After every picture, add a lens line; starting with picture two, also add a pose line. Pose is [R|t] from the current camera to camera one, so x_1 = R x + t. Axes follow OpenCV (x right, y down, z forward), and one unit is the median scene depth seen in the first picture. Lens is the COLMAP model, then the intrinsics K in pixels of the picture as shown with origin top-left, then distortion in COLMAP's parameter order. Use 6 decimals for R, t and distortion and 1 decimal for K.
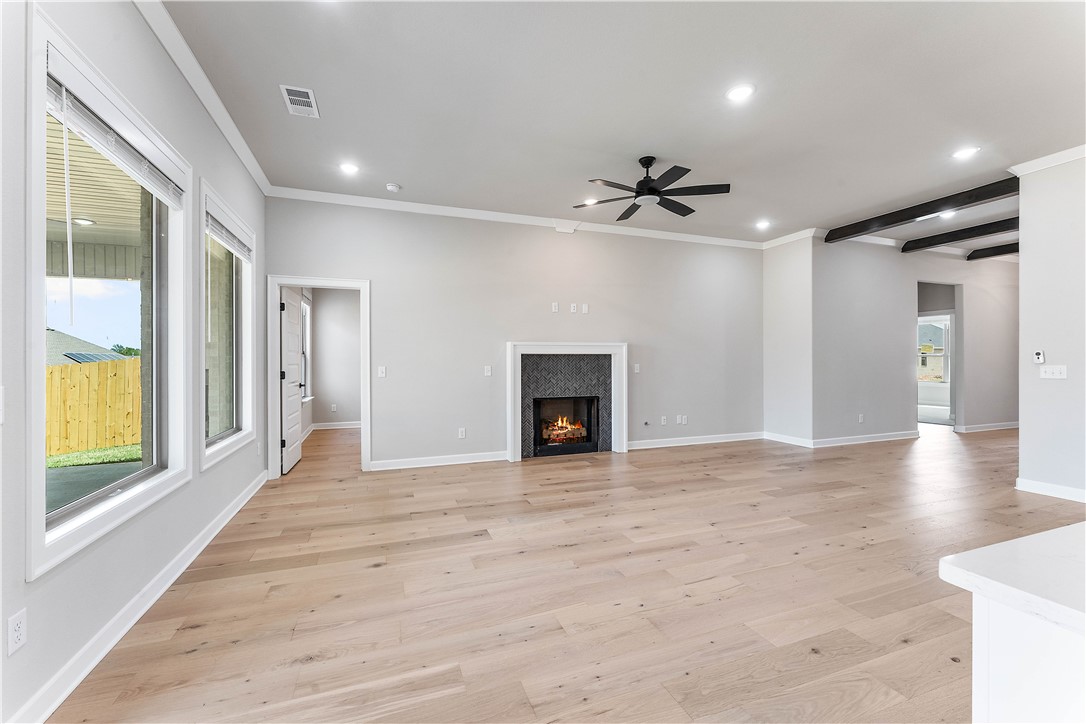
lens RADIAL K [[434.6, 0, 543.0], [0, 434.6, 362.0], [0, 0, 1]] dist [0.000252, -0.000132]
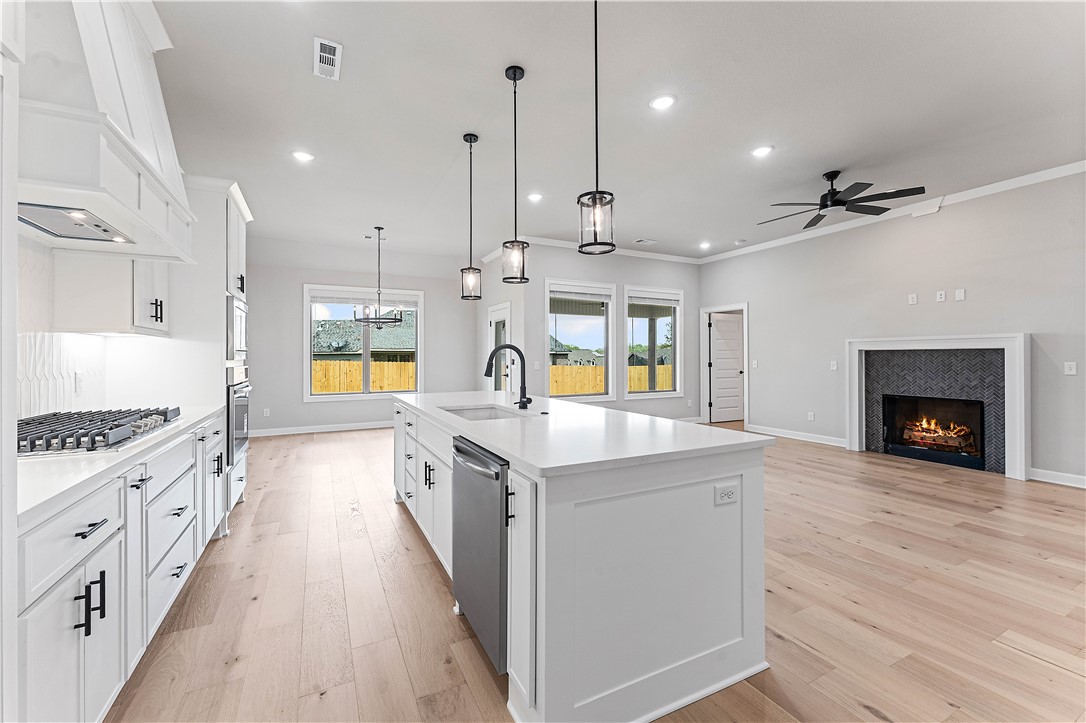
lens RADIAL K [[434.6, 0, 543.0], [0, 434.6, 361.5], [0, 0, 1]] dist [0.000252, -0.000132]
pose [[0.137344, 0.014298, -0.990420, 0.856107], [-0.002211, 0.999898, 0.014129, -0.004027], [0.990521, 0.000250, 0.137361, 0.089078]]
